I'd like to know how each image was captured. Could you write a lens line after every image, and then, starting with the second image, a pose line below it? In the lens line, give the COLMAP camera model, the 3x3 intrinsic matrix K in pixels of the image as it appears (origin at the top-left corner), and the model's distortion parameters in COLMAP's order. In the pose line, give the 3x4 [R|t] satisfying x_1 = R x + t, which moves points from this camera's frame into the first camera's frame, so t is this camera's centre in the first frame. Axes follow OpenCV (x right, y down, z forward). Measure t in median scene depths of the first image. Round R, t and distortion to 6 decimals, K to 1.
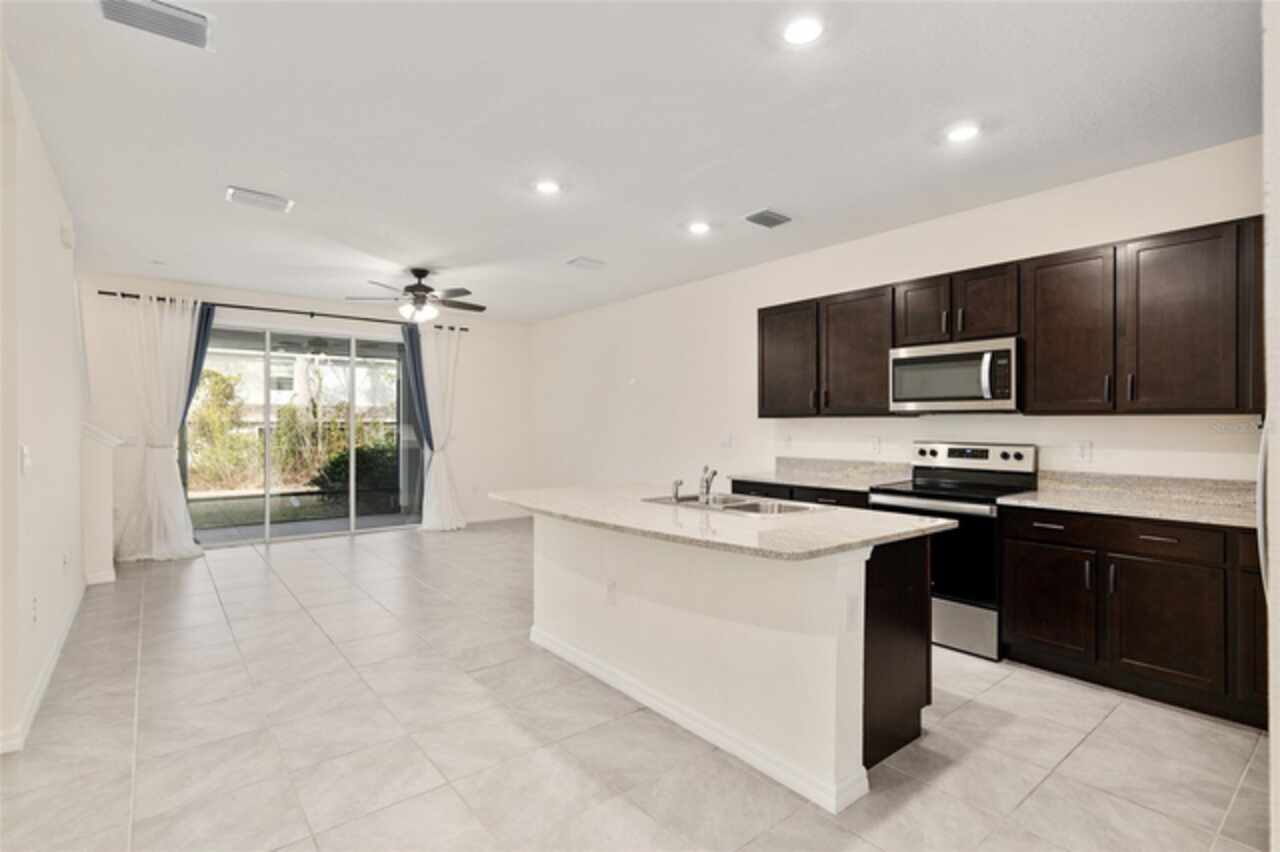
lens RADIAL K [[603.6, 0, 634.4], [0, 603.6, 425.0], [0, 0, 1]] dist [-0.003679, -0.000157]
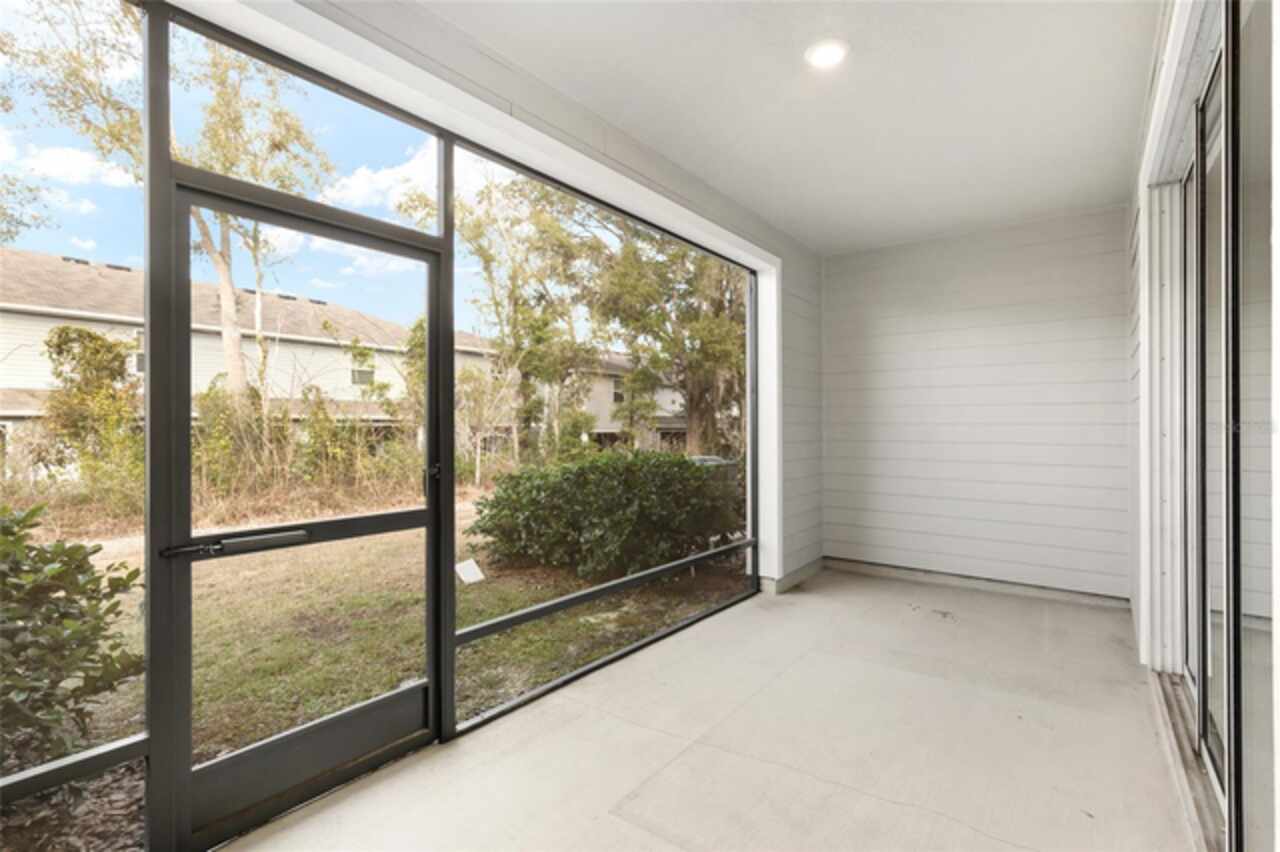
lens RADIAL K [[598.6, 0, 640.0], [0, 598.6, 426.0], [0, 0, 1]] dist [-0.012568, 0.000133]
pose [[0.967366, 0.000342, 0.253384, -0.967523], [0.000100, 0.999998, -0.001732, 0.023464], [-0.253384, 0.001701, 0.967364, 0.863326]]
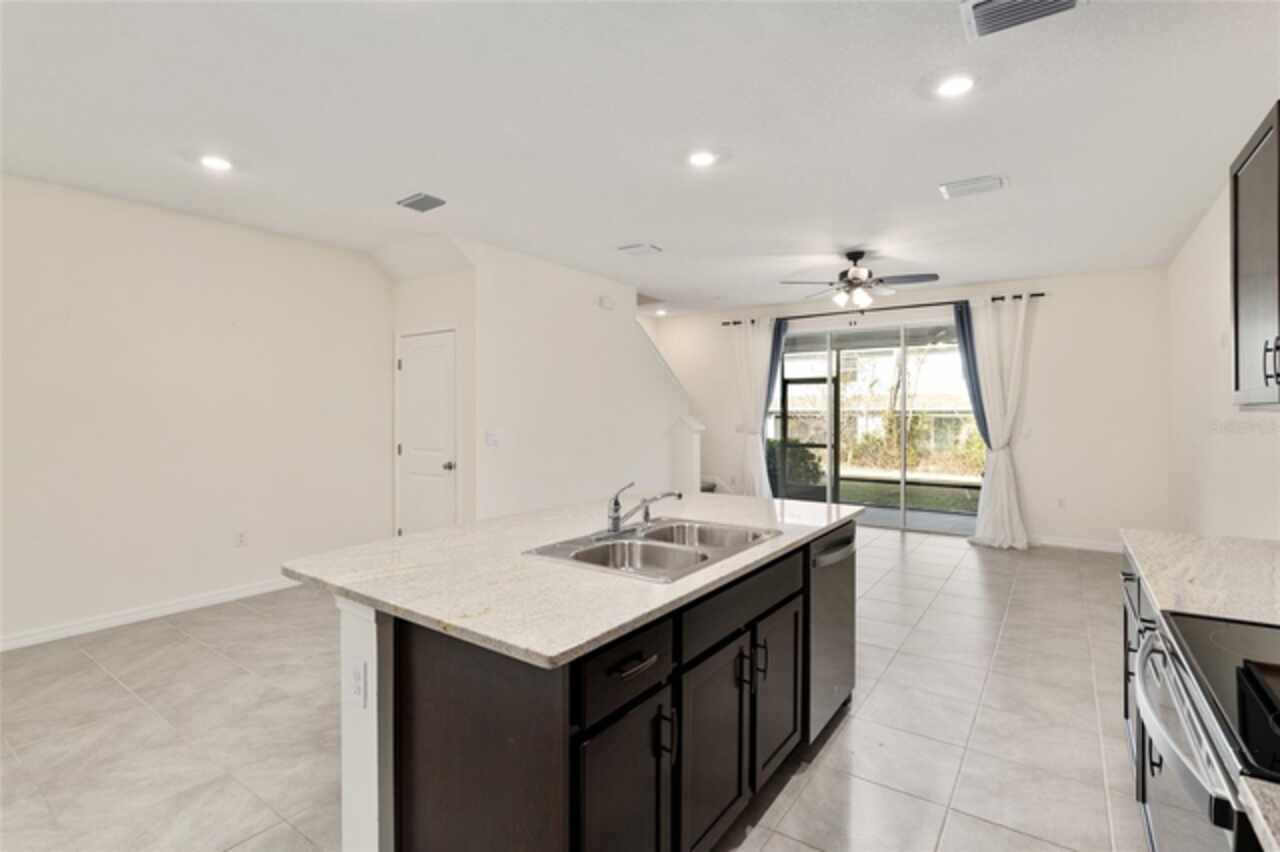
lens RADIAL K [[599.2, 0, 637.8], [0, 599.2, 415.2], [0, 0, 1]] dist [-0.015593, -0.000064]
pose [[0.279077, 0.004687, -0.960257, 0.374216], [-0.000218, 0.999988, 0.004818, -0.008746], [0.960269, -0.001135, 0.279075, 0.357857]]
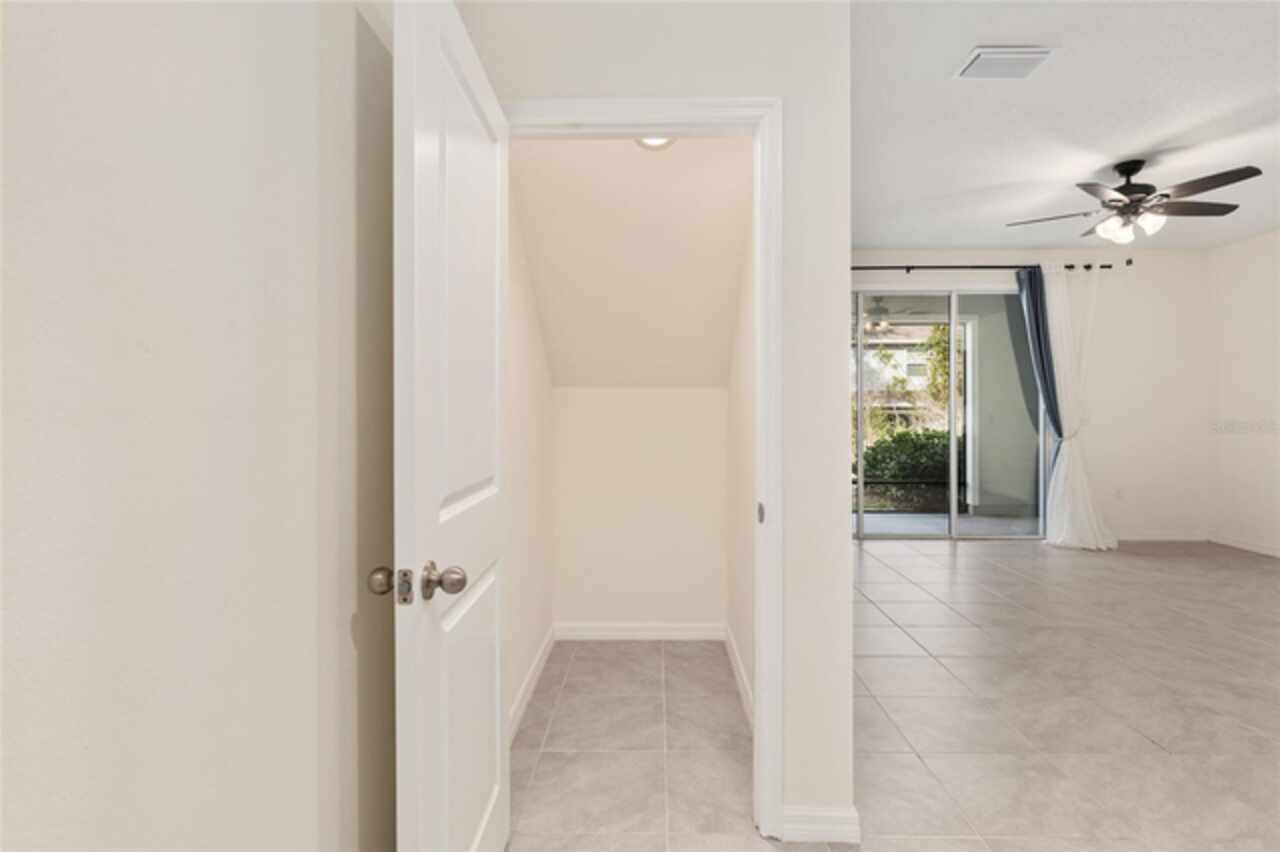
lens RADIAL K [[634.0, 0, 646.1], [0, 634.0, 412.2], [0, 0, 1]] dist [-0.001146, -0.000025]
pose [[0.770356, 0.000068, -0.637614, -0.273156], [0.000262, 1.000000, 0.000424, 0.014645], [0.637614, -0.000493, 0.770356, 0.105115]]
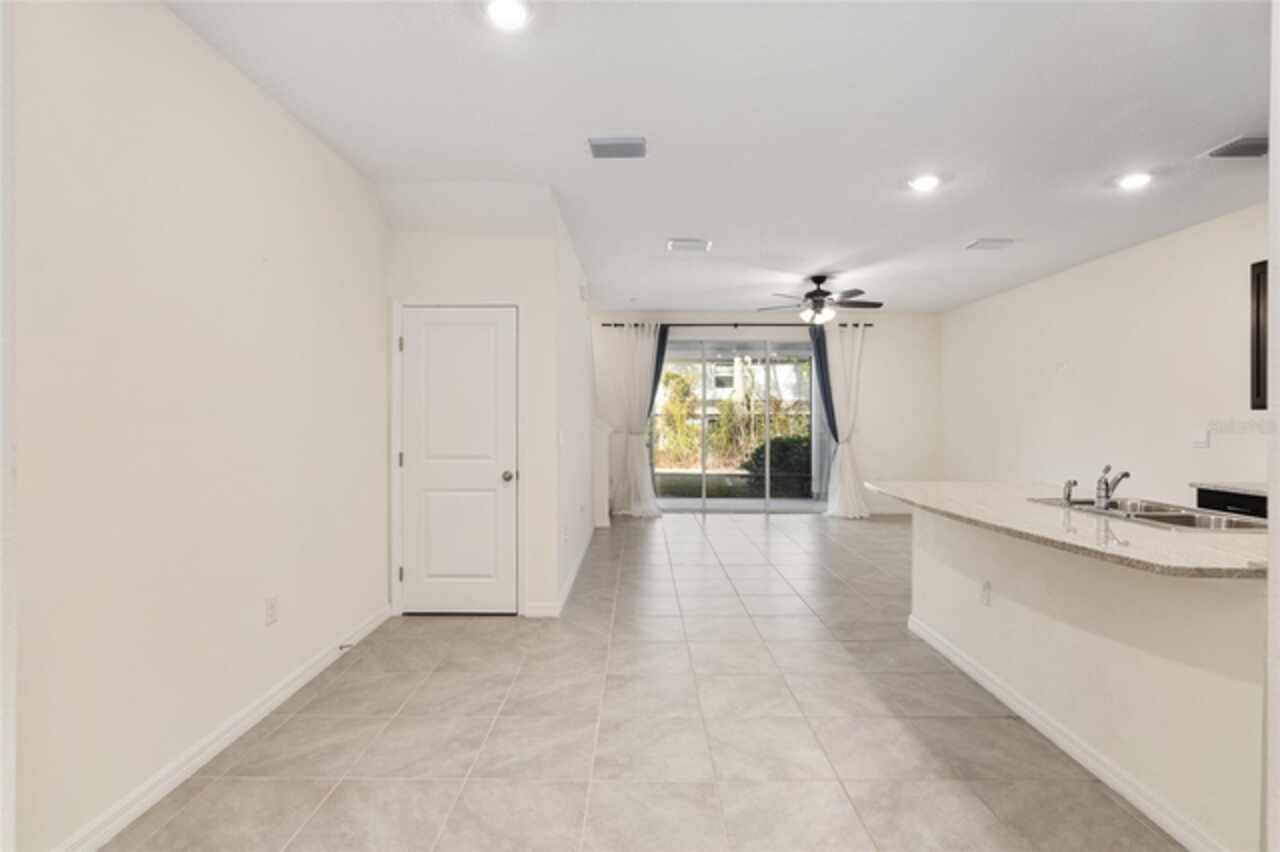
lens RADIAL K [[592.7, 0, 635.3], [0, 592.7, 419.3], [0, 0, 1]] dist [-0.004507, -0.000167]
pose [[0.775054, 0.003890, -0.631882, 0.058443], [-0.001427, 0.999989, 0.004407, -0.001042], [0.631893, -0.002514, 0.775052, -0.041614]]
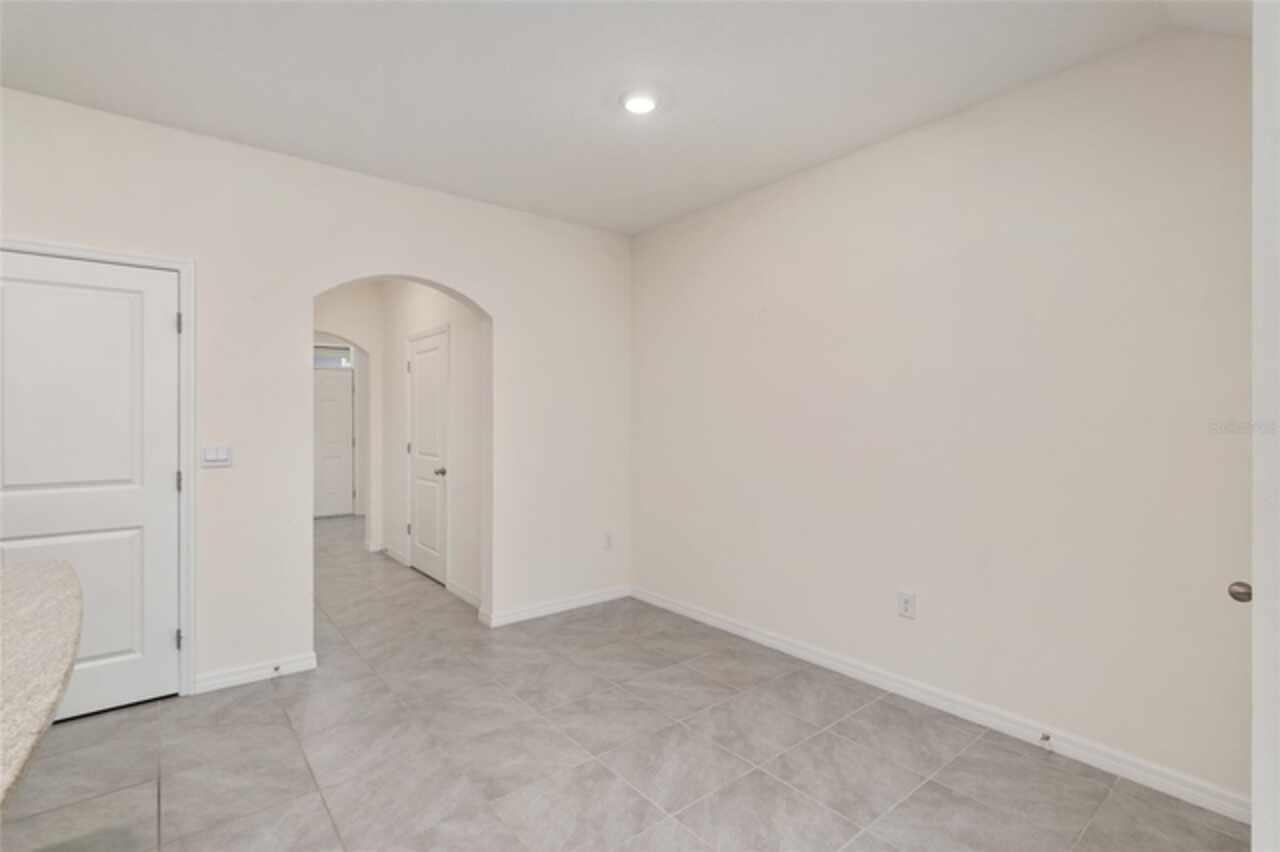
lens RADIAL K [[592.7, 0, 635.3], [0, 592.7, 419.3], [0, 0, 1]] dist [-0.004507, -0.000167]
pose [[-0.999924, -0.000742, -0.012314, -0.186000], [-0.000737, 1.000000, -0.000385, -0.005243], [0.012315, -0.000376, -0.999924, 0.553484]]
